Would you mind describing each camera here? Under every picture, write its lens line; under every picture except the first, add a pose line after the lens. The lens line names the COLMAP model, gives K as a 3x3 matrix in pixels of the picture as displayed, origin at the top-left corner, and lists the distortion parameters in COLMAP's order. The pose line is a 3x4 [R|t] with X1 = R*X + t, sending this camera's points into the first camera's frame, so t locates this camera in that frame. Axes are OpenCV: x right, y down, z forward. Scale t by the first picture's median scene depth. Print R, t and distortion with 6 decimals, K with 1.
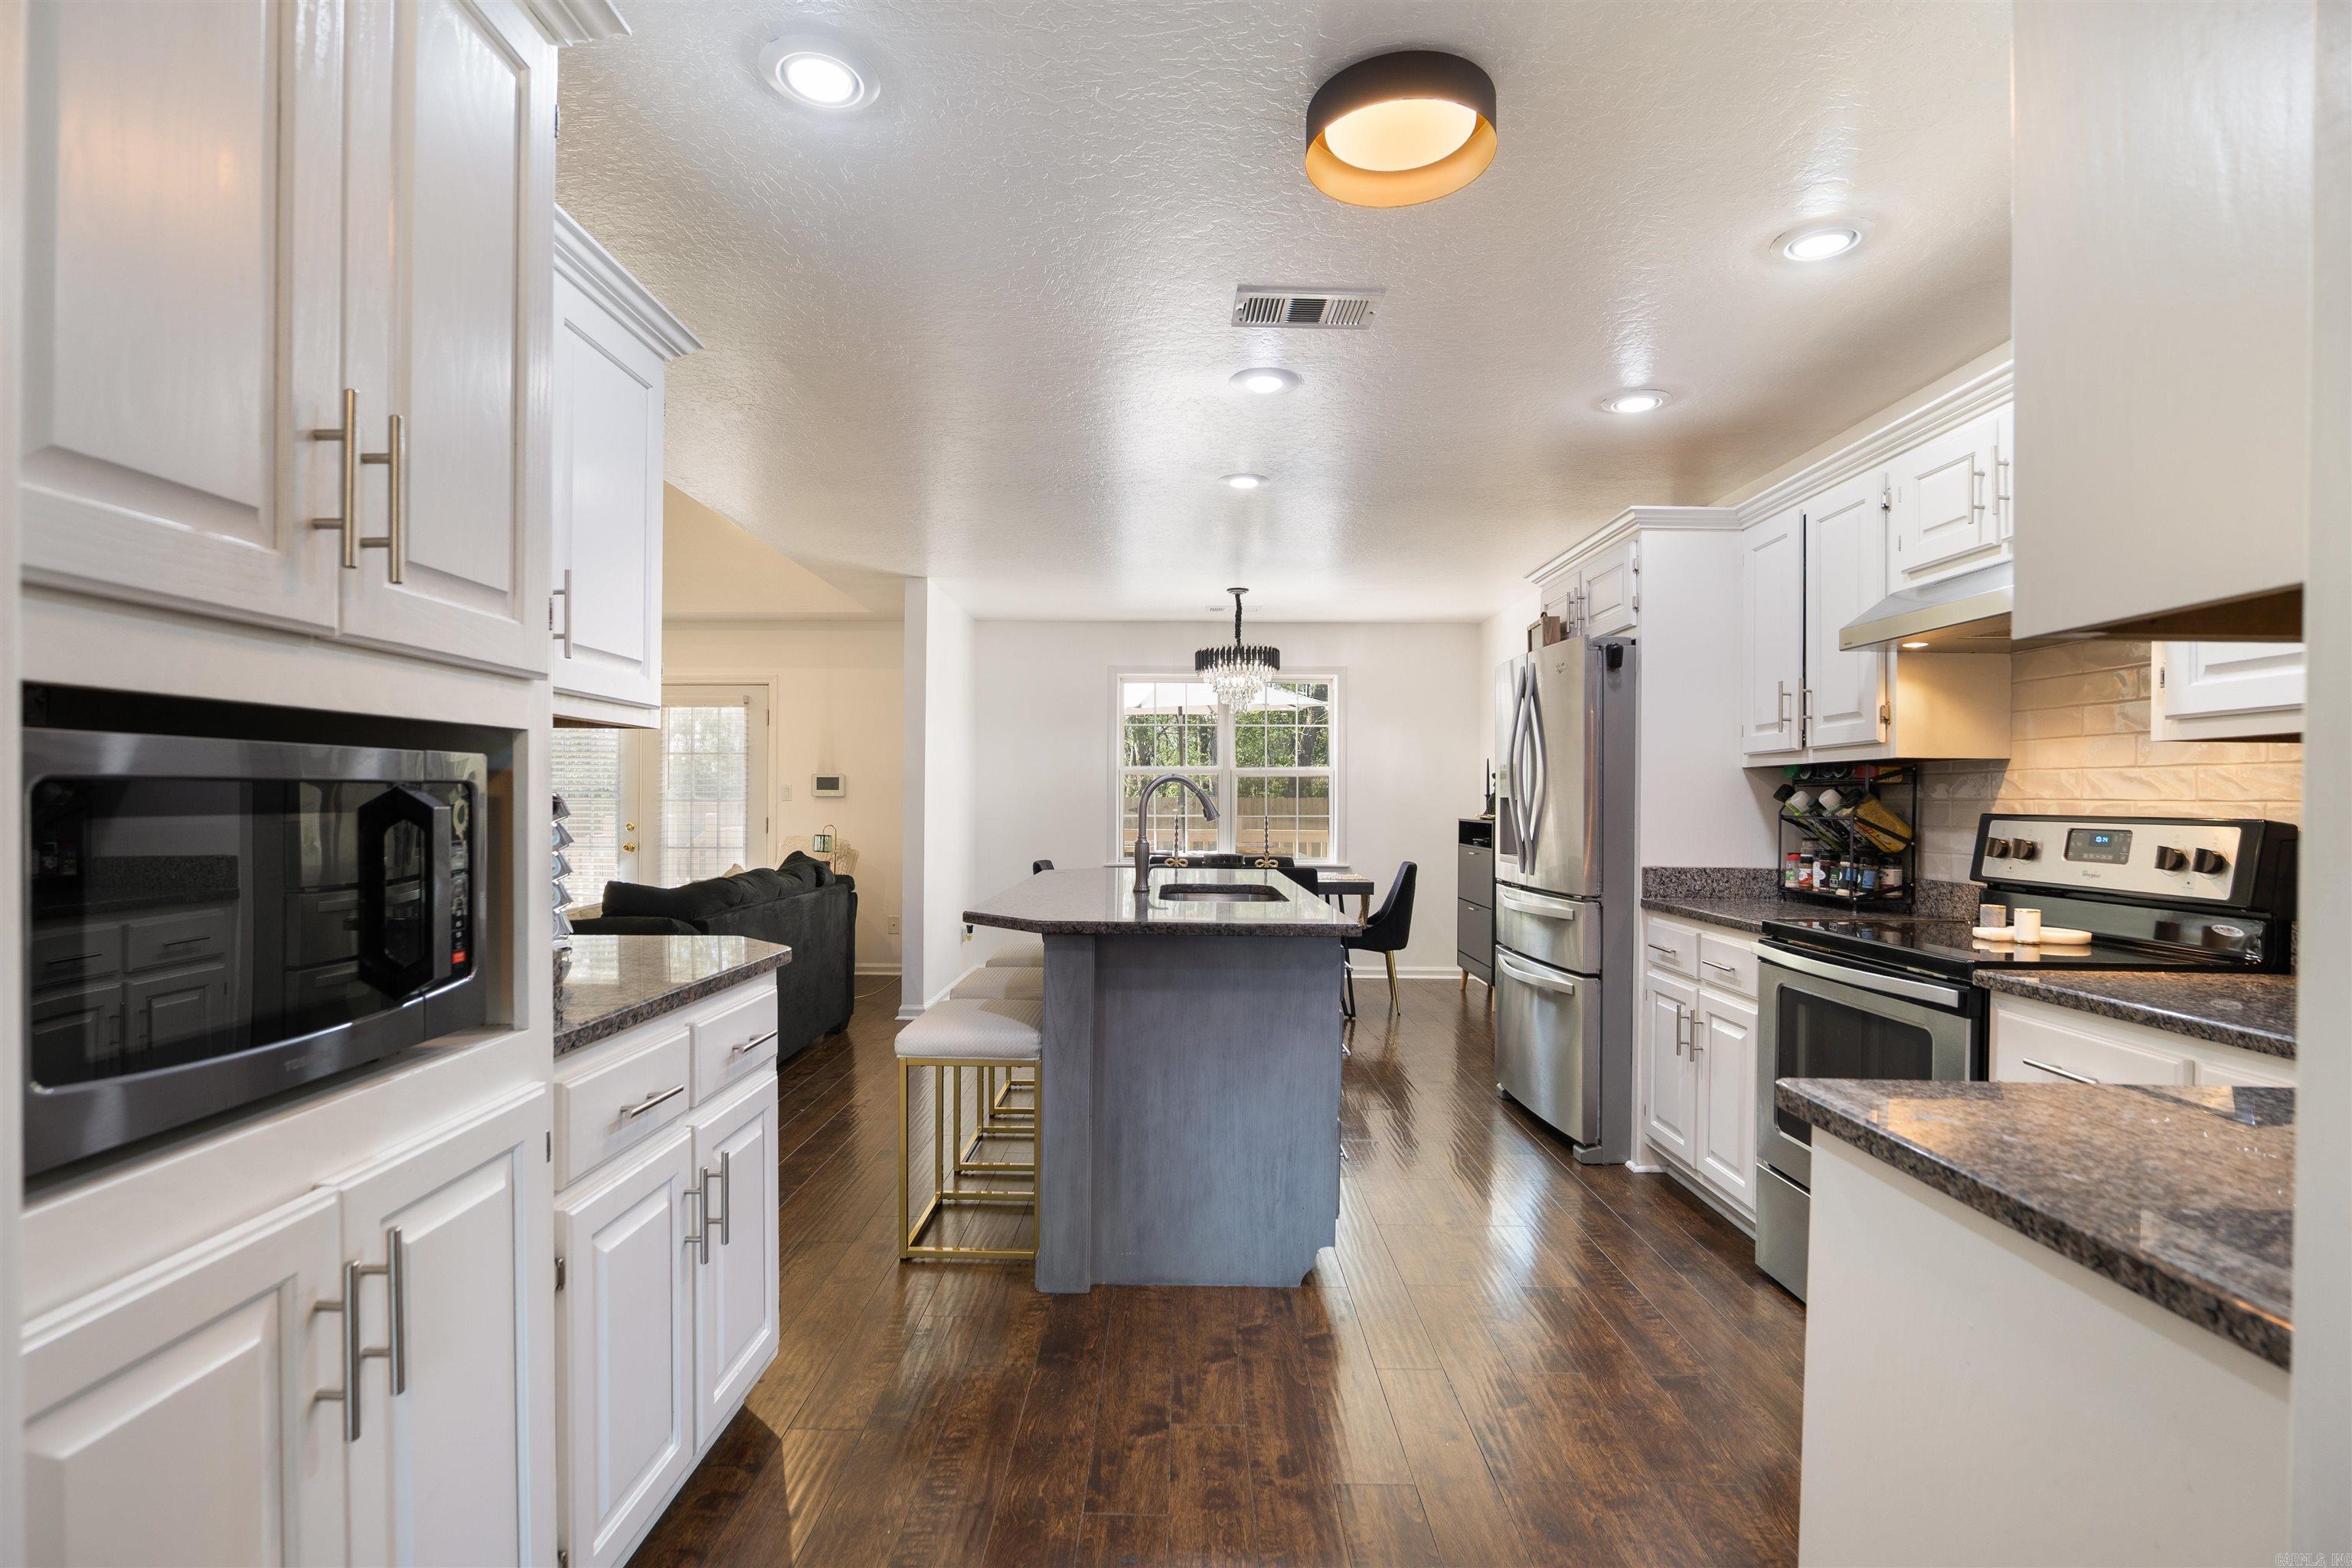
lens RADIAL K [[1116.5, 0, 1166.6], [0, 1116.5, 781.6], [0, 0, 1]] dist [-0.023231, 0.007882]
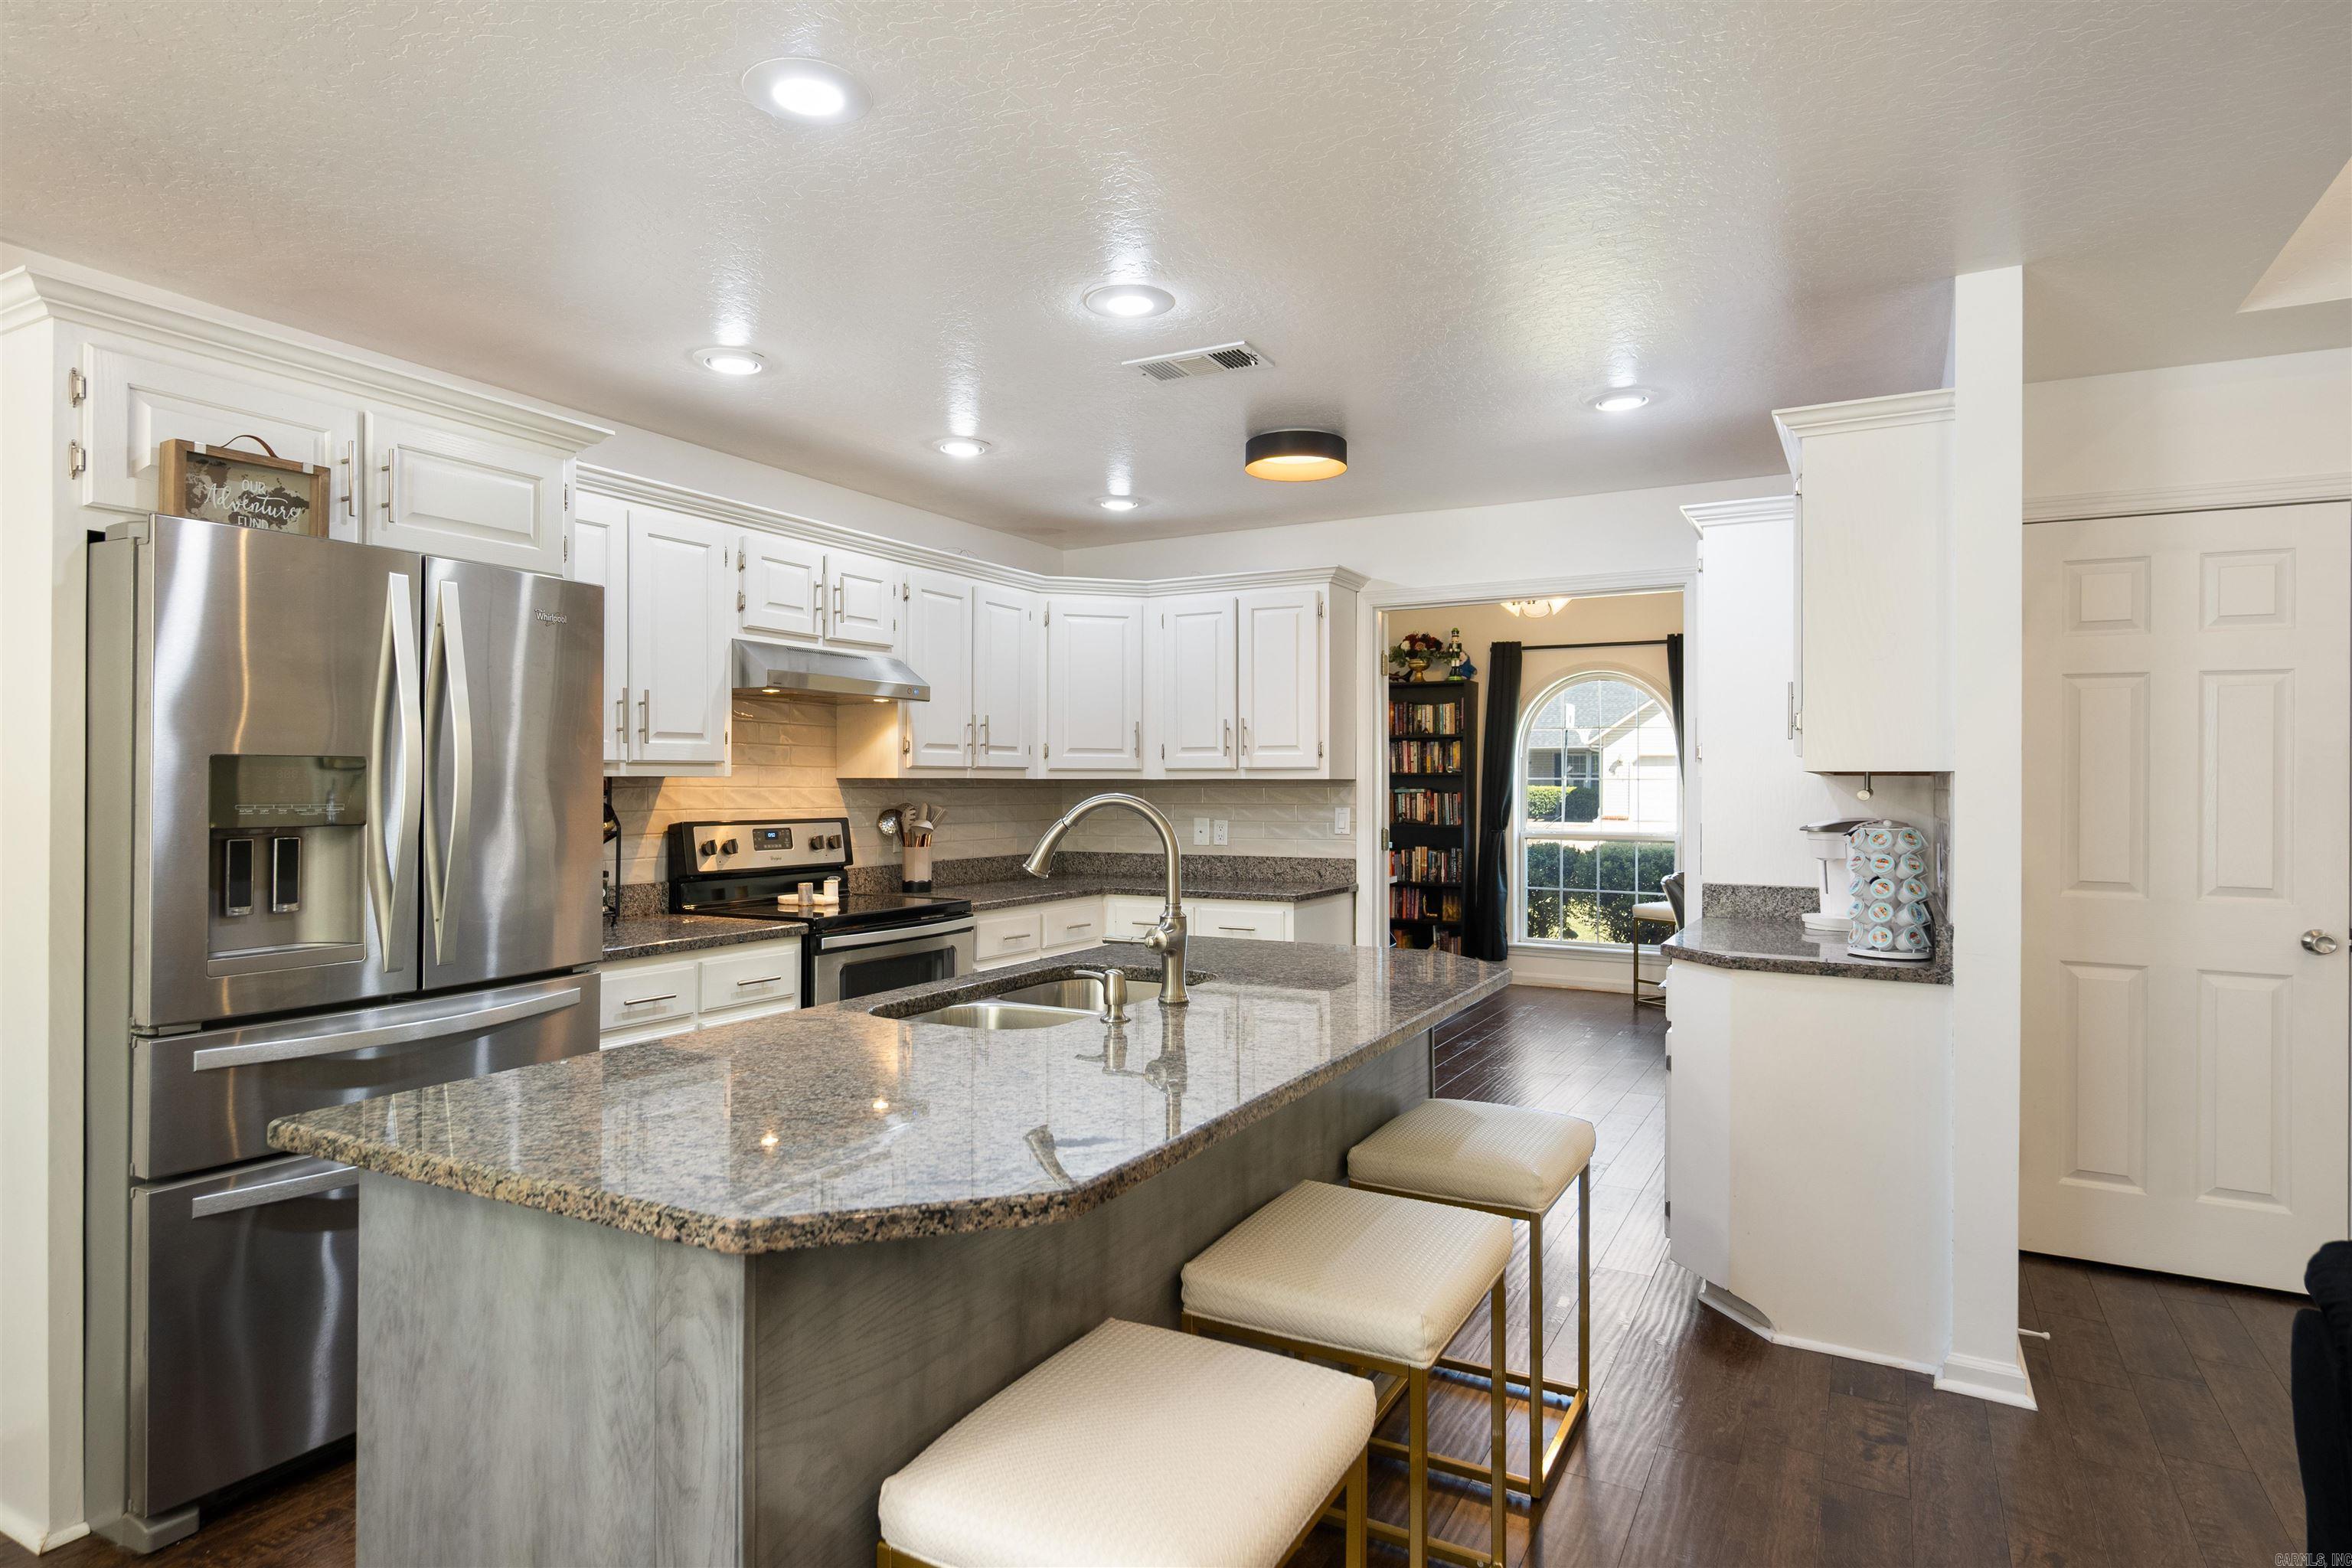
lens RADIAL K [[1284.9, 0, 1168.0], [0, 1284.9, 771.9], [0, 0, 1]] dist [0.001699, -0.000242]
pose [[-0.878105, -0.005699, 0.478435, -0.352708], [-0.016986, 0.999670, -0.019267, -0.007106], [-0.478167, -0.025045, -0.877912, 1.684735]]
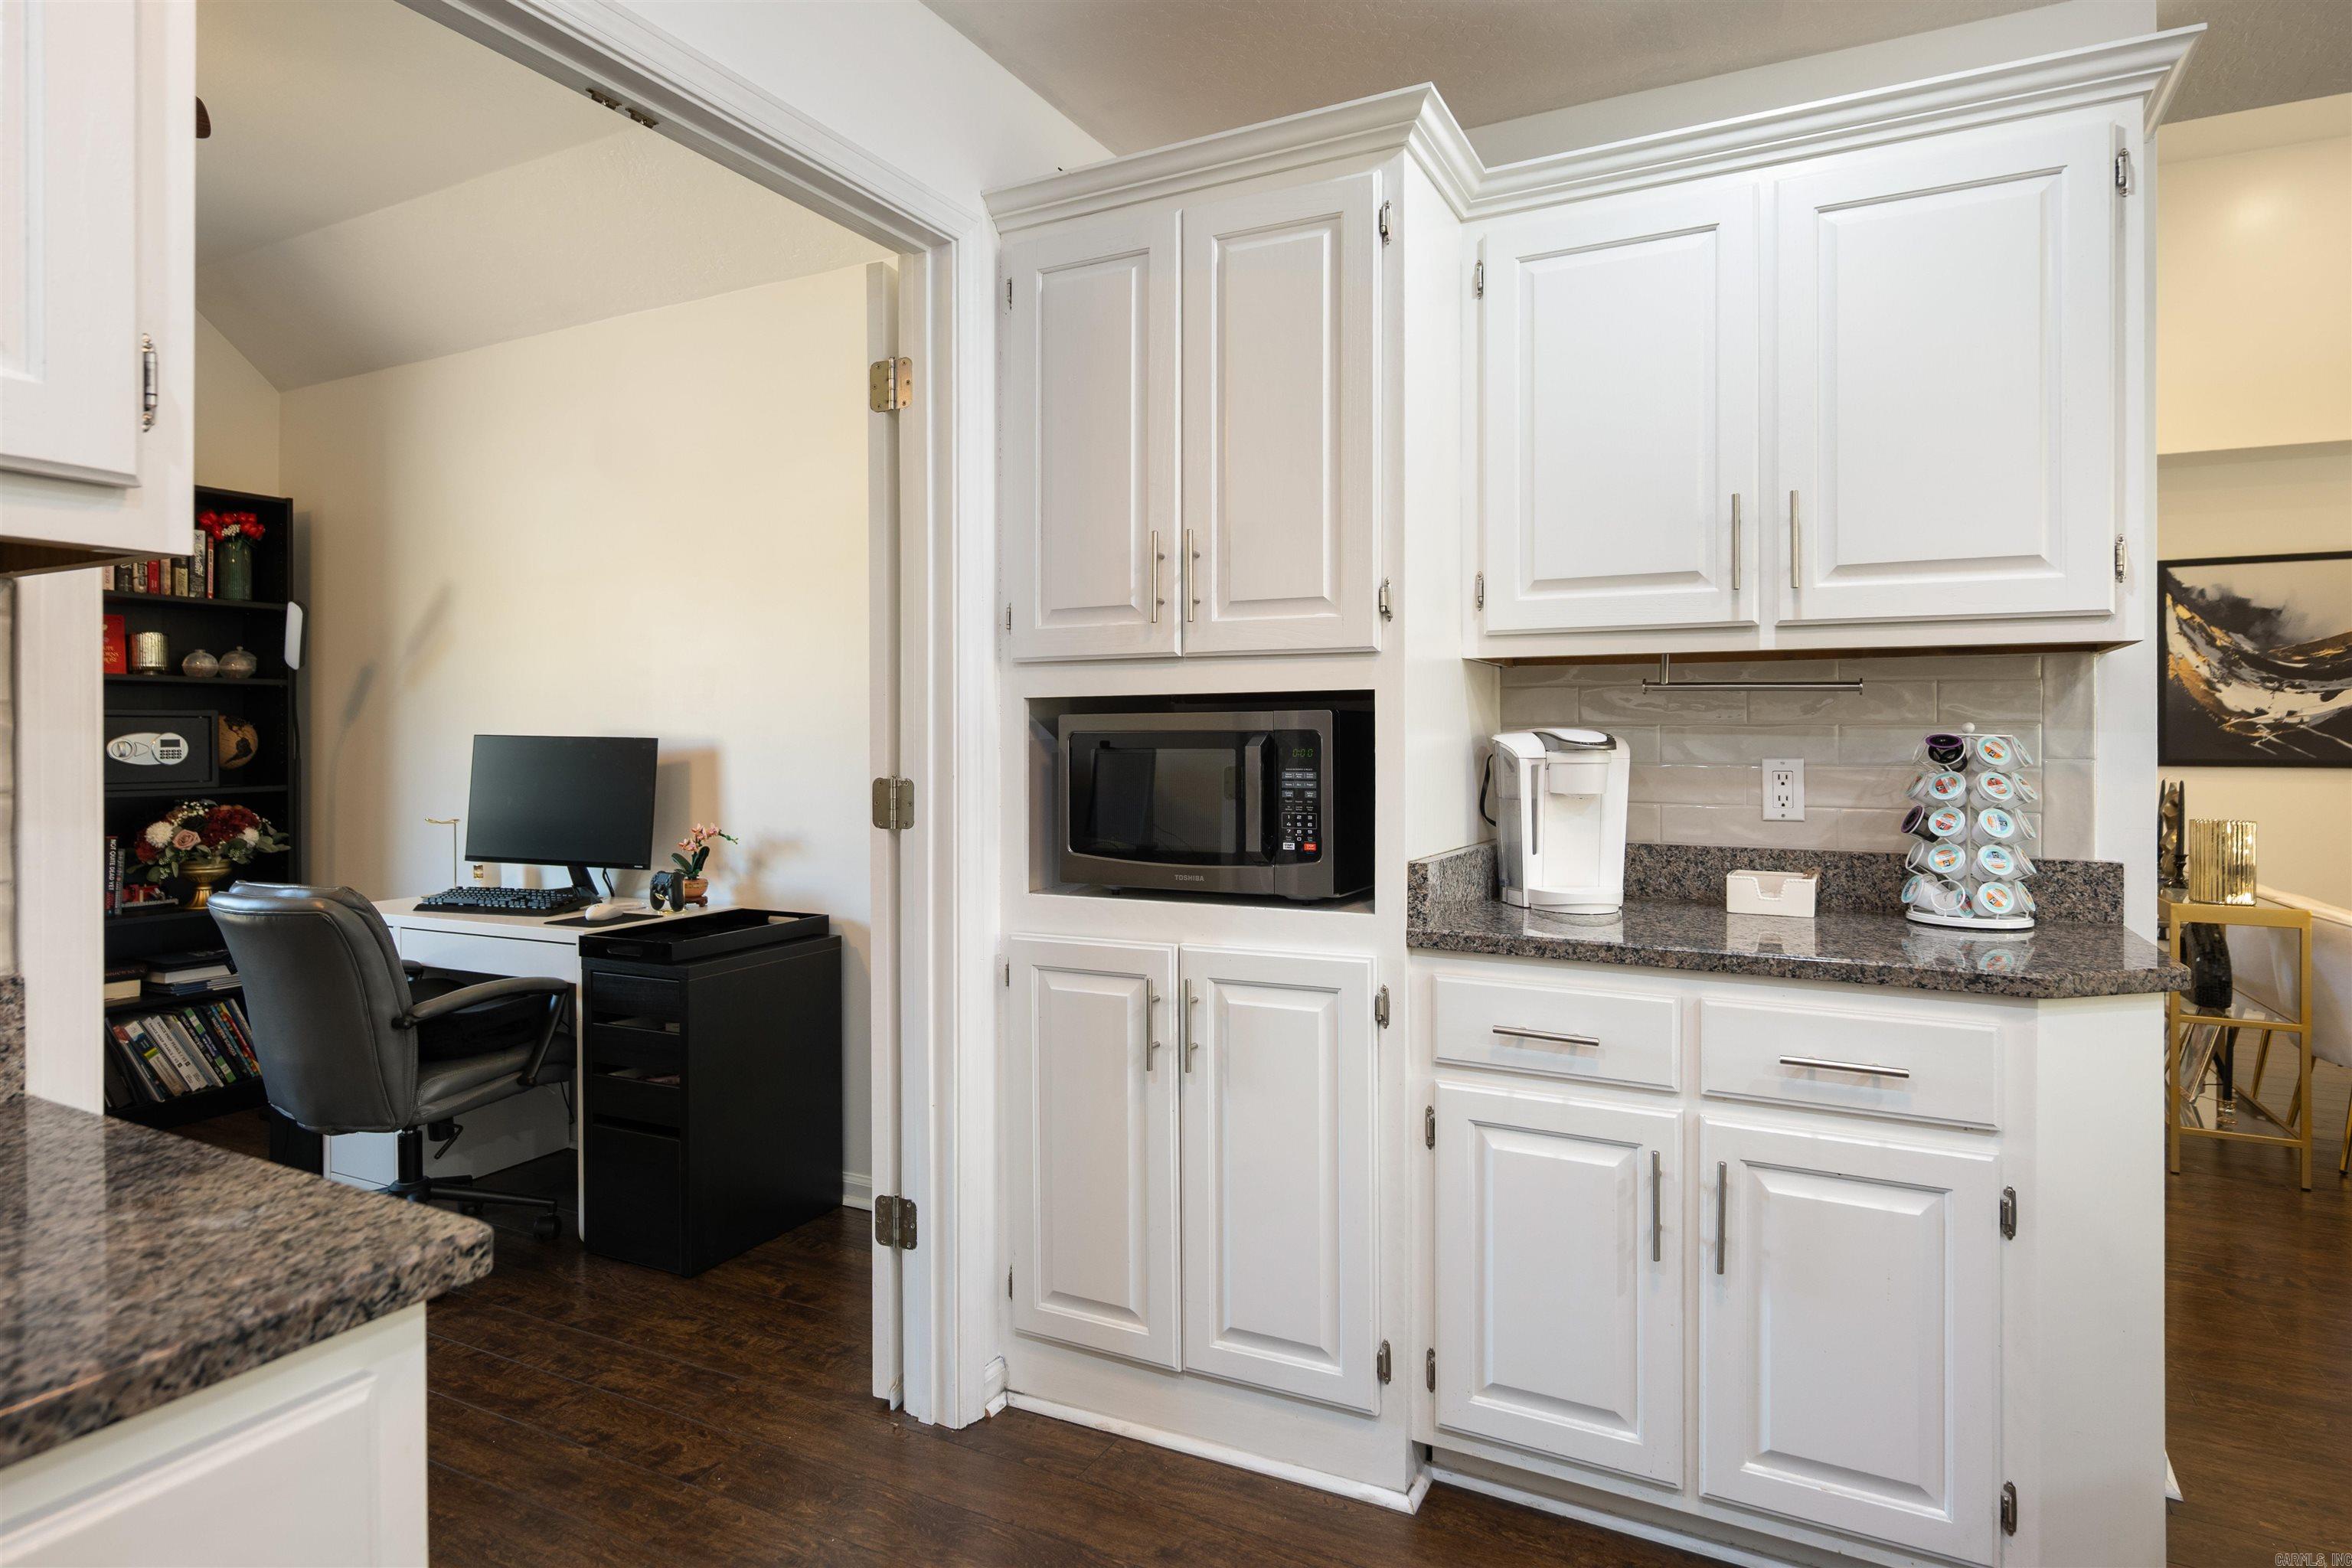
lens RADIAL K [[1282.4, 0, 1182.7], [0, 1282.4, 738.8], [0, 0, 1]] dist [0.001794, -0.000826]
pose [[-0.451402, -0.007348, -0.892291, 0.352236], [0.008411, 0.999887, -0.012489, 0.011320], [0.892281, -0.013143, -0.451289, 0.578765]]
